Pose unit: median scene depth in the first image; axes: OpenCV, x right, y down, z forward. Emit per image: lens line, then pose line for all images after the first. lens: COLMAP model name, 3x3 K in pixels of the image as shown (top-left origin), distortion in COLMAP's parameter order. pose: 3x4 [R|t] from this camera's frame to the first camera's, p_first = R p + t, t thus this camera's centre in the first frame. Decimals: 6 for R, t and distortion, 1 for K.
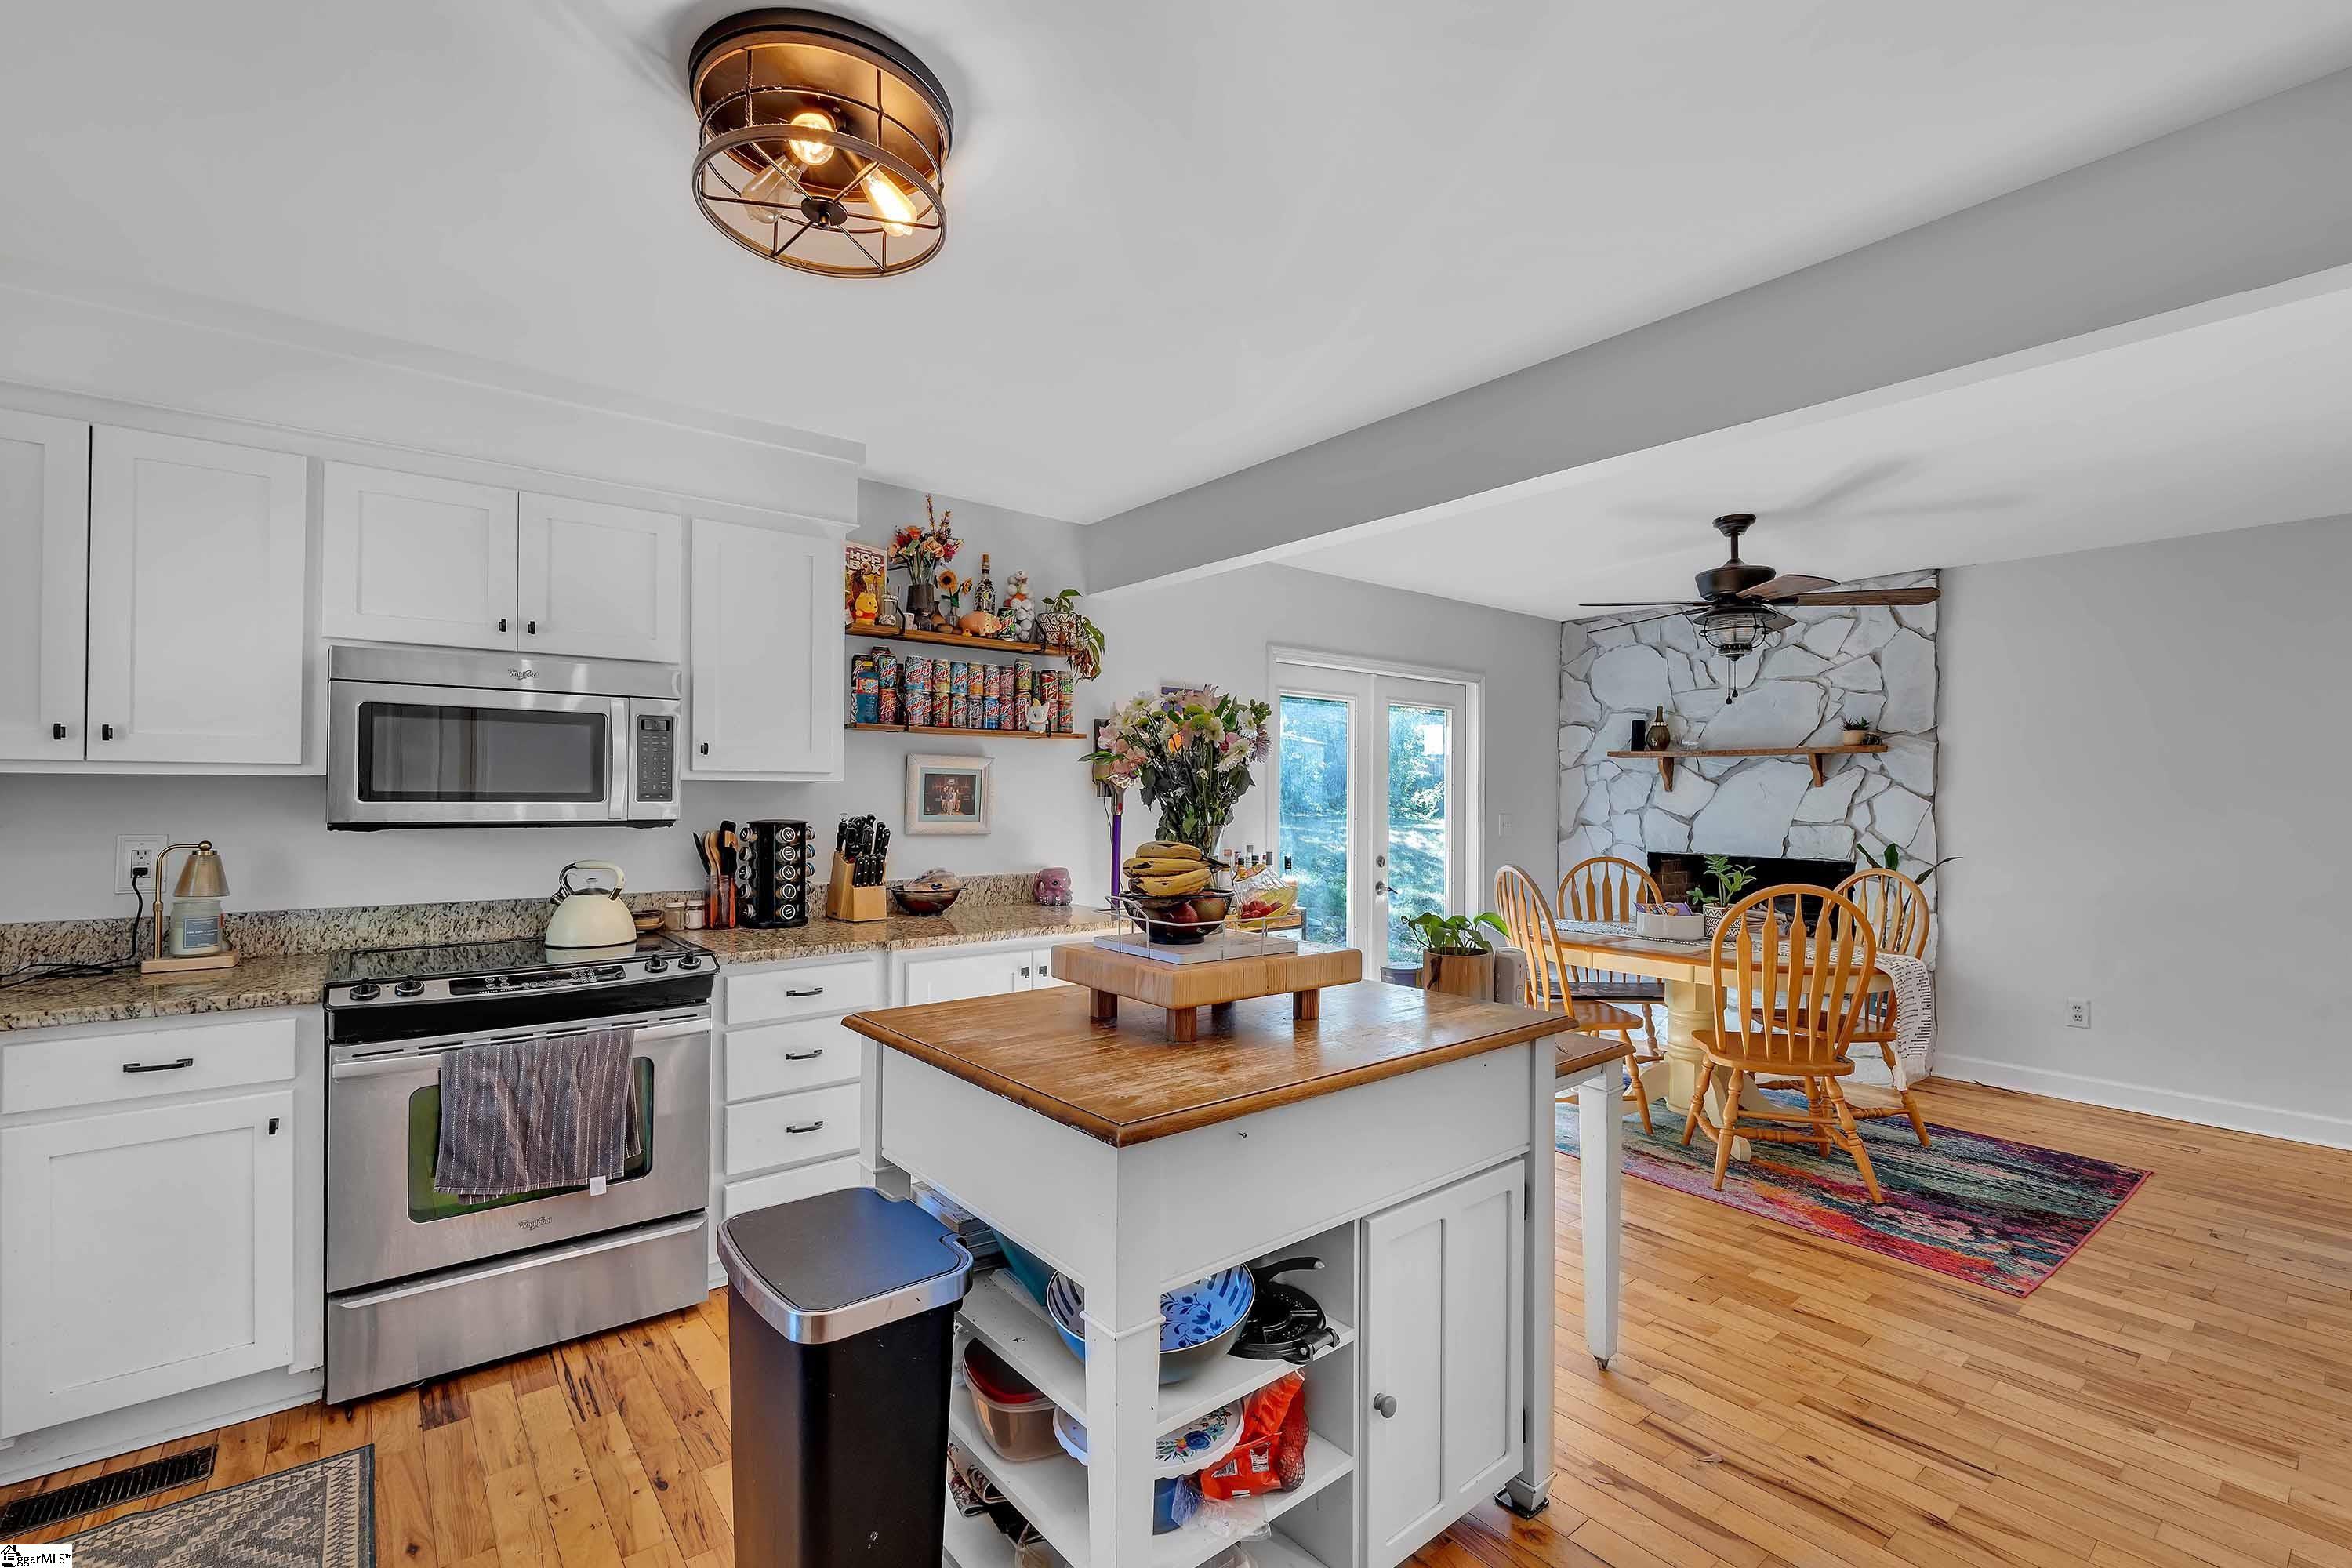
lens RADIAL K [[1021.7, 0, 1176.0], [0, 1021.7, 784.0], [0, 0, 1]] dist [-0.004560, -0.000236]
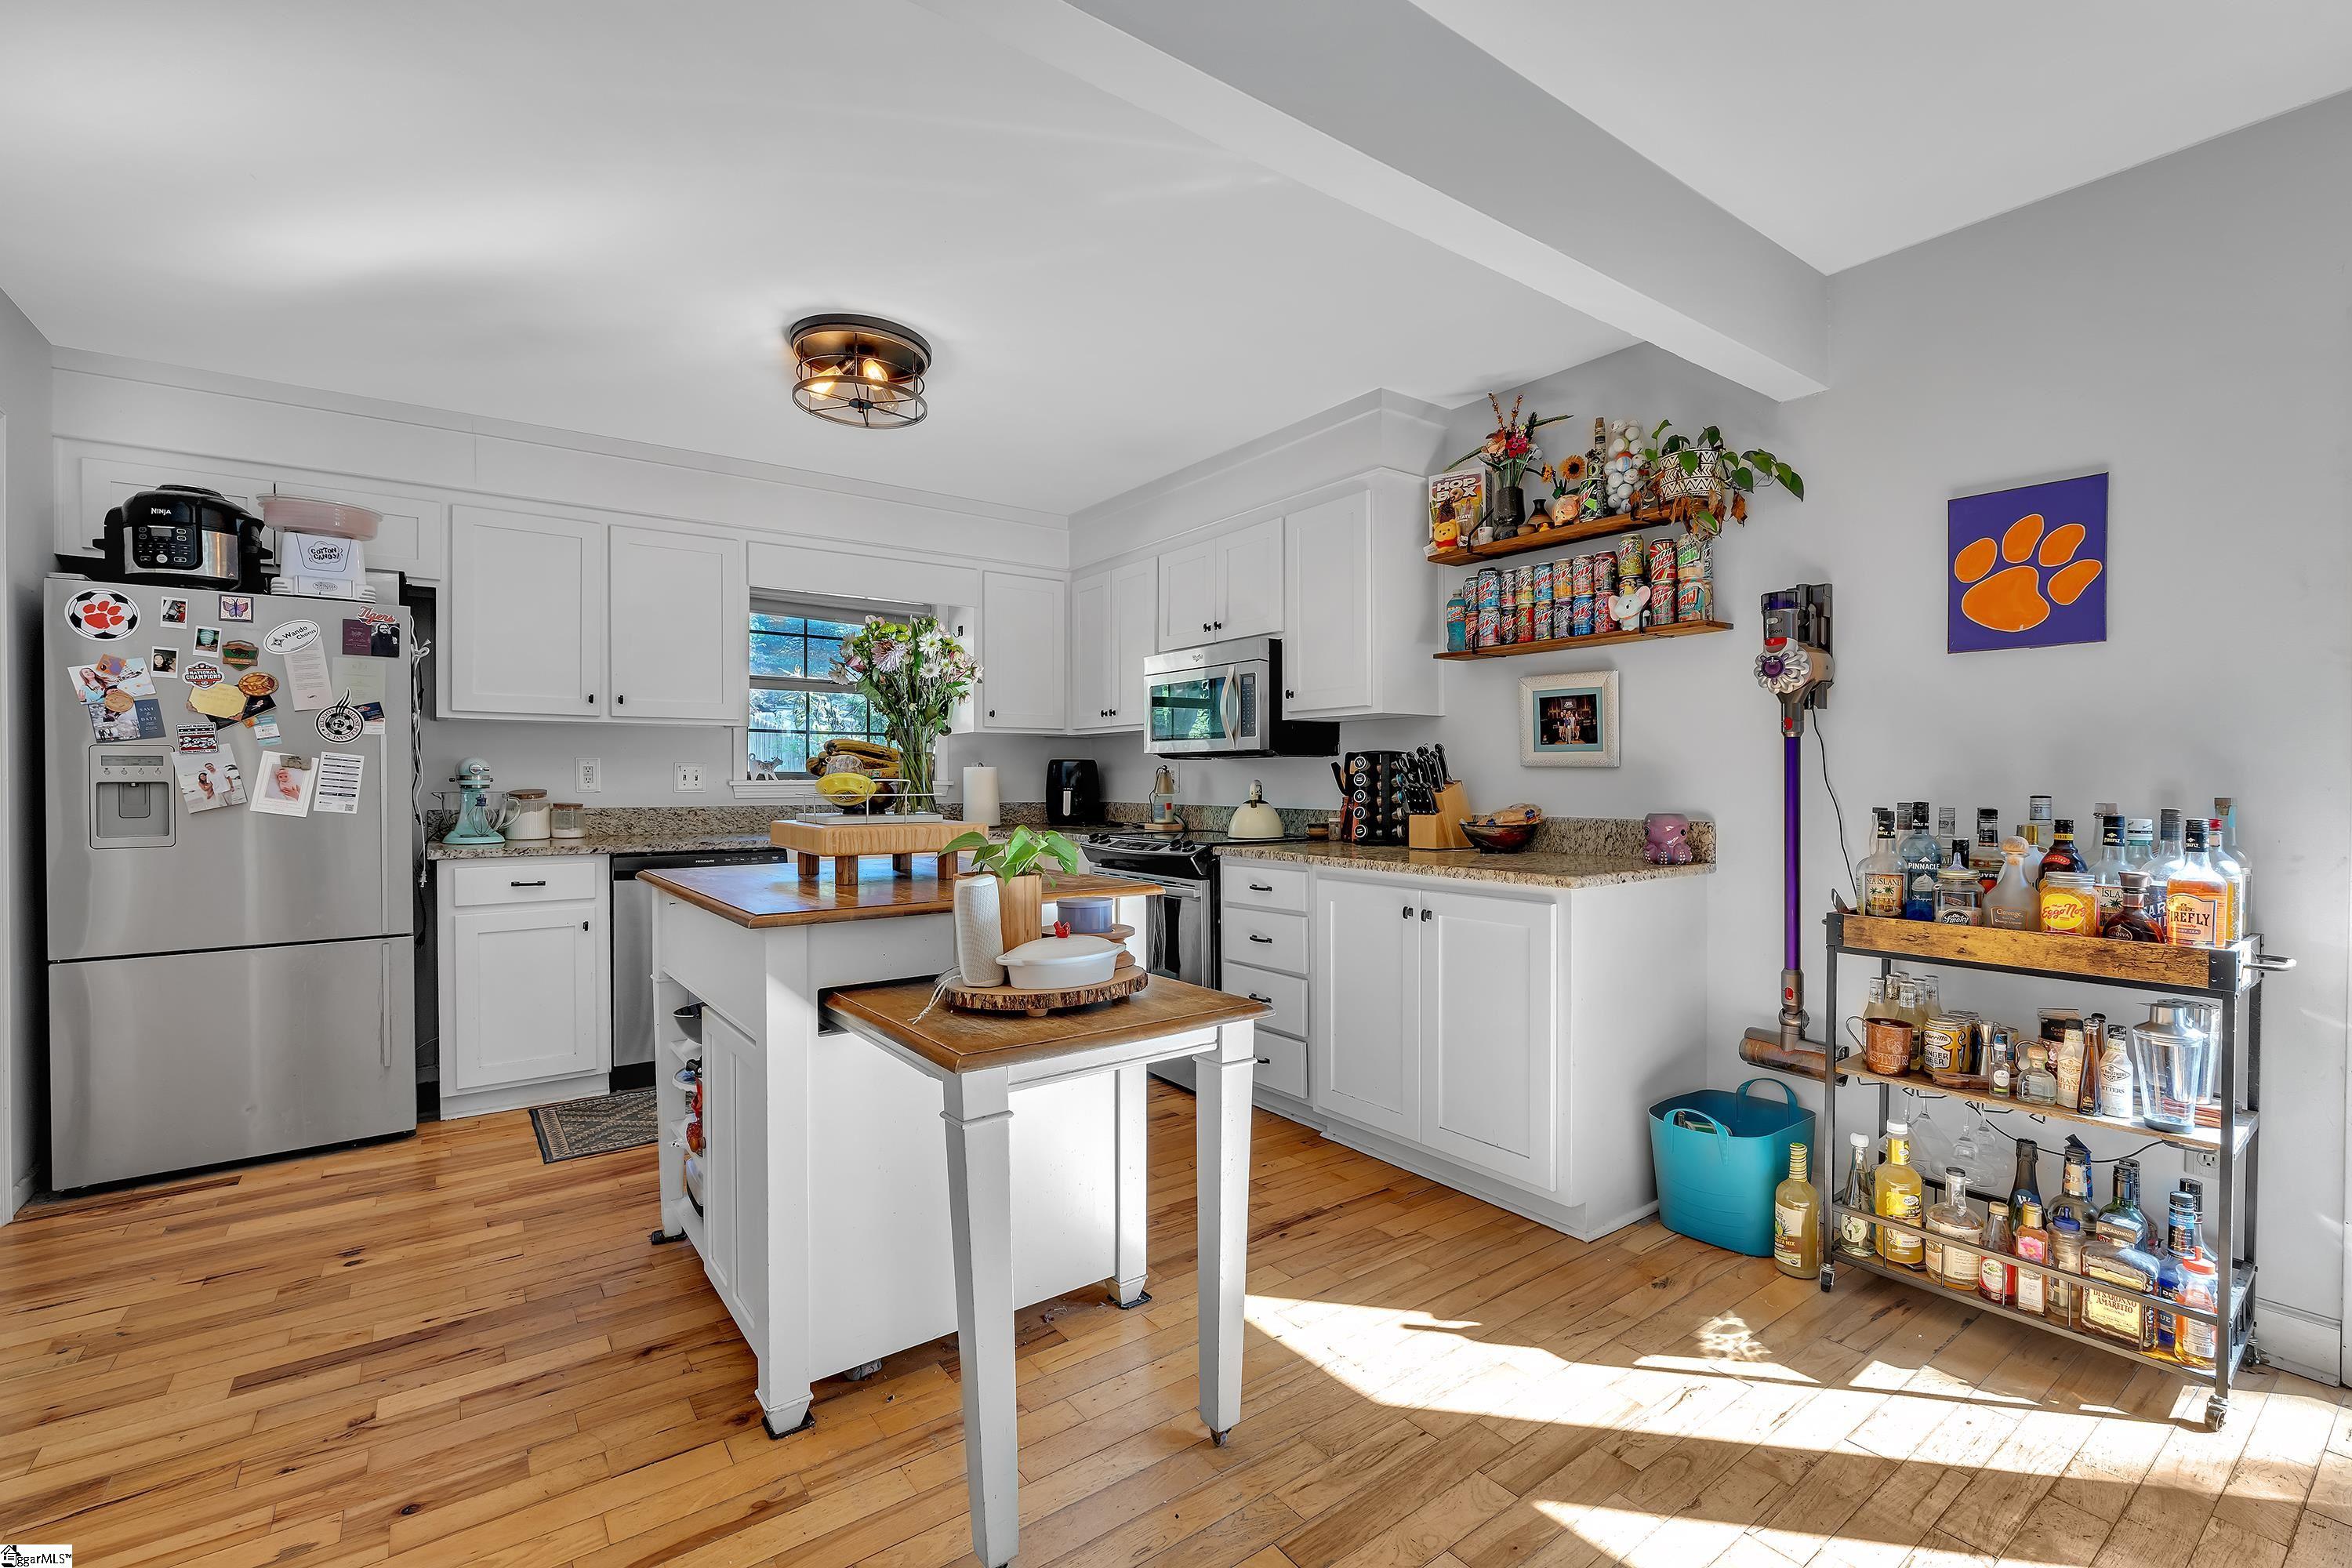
lens RADIAL K [[1025.5, 0, 1176.0], [0, 1025.5, 784.0], [0, 0, 1]] dist [-0.005220, 0.000074]
pose [[-0.047205, 0.000780, -0.998885, 0.630858], [0.012522, 0.999922, 0.000189, 0.058047], [0.998807, -0.012499, -0.047211, 0.701957]]
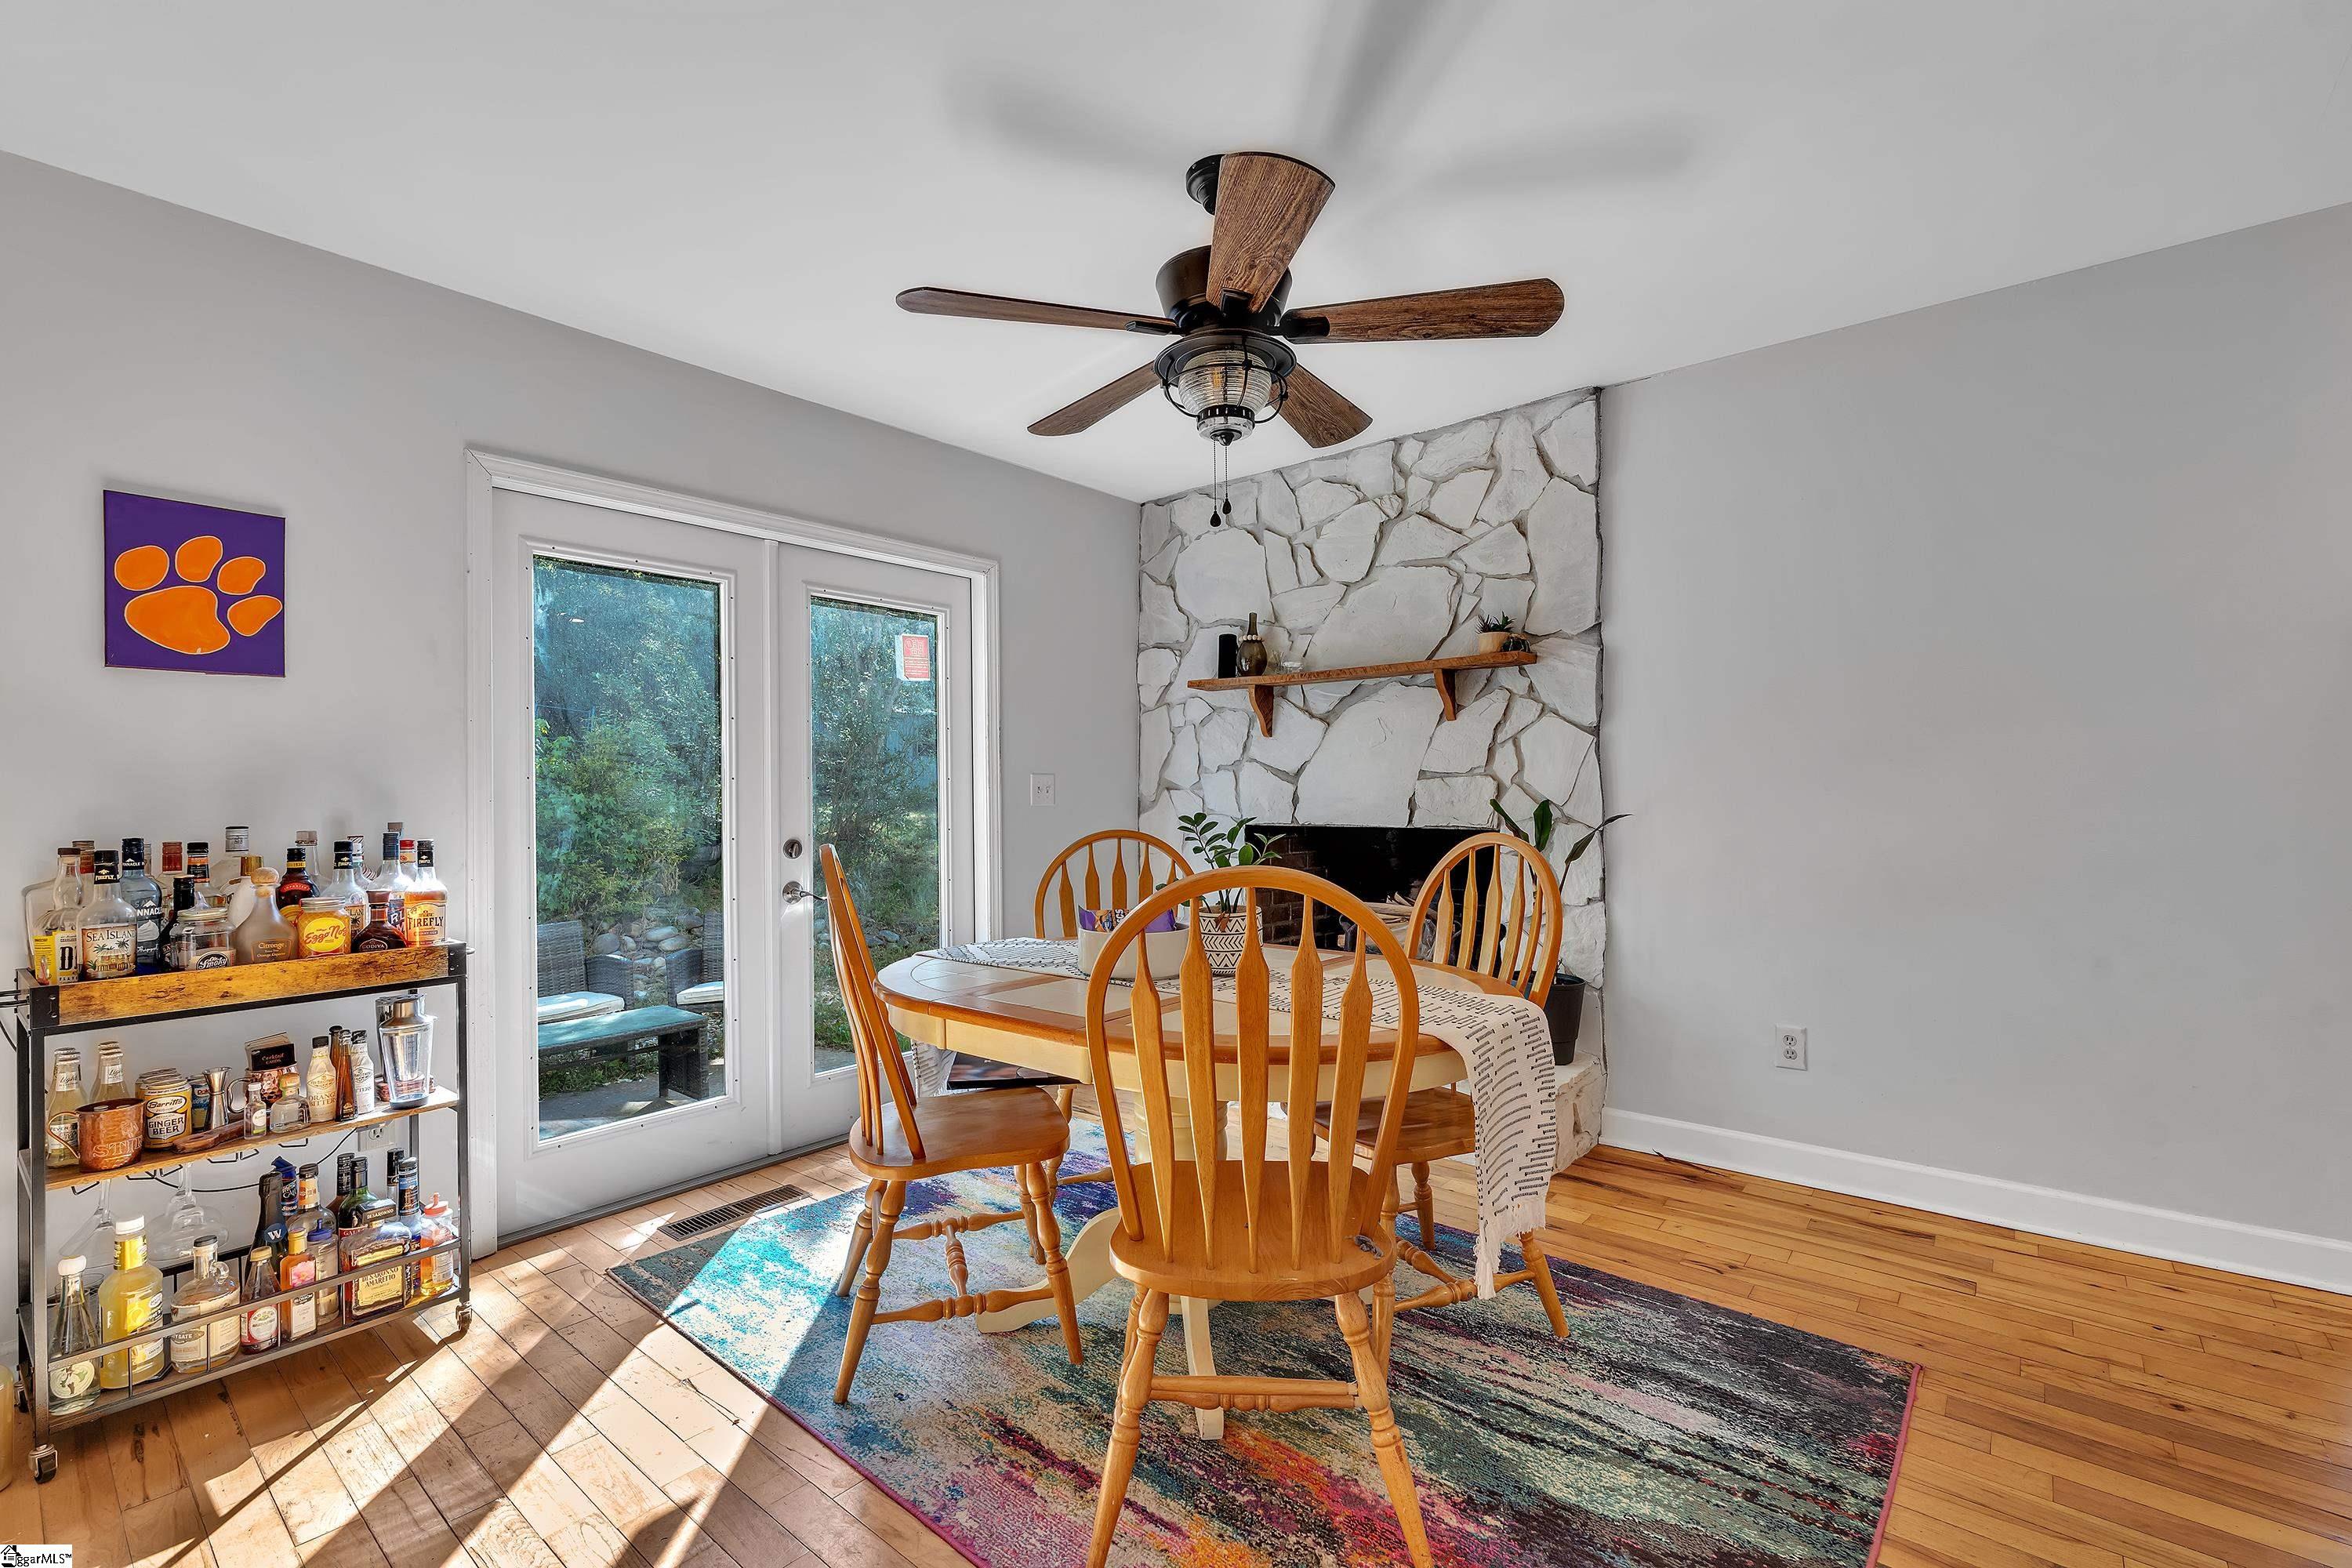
lens RADIAL K [[1016.7, 0, 1176.0], [0, 1016.7, 784.0], [0, 0, 1]] dist [-0.007468, 0.000766]
pose [[0.980088, -0.016699, 0.197859, 0.432230], [0.015774, 0.999856, 0.006251, 0.052063], [-0.197935, -0.003005, 0.980211, 0.510425]]
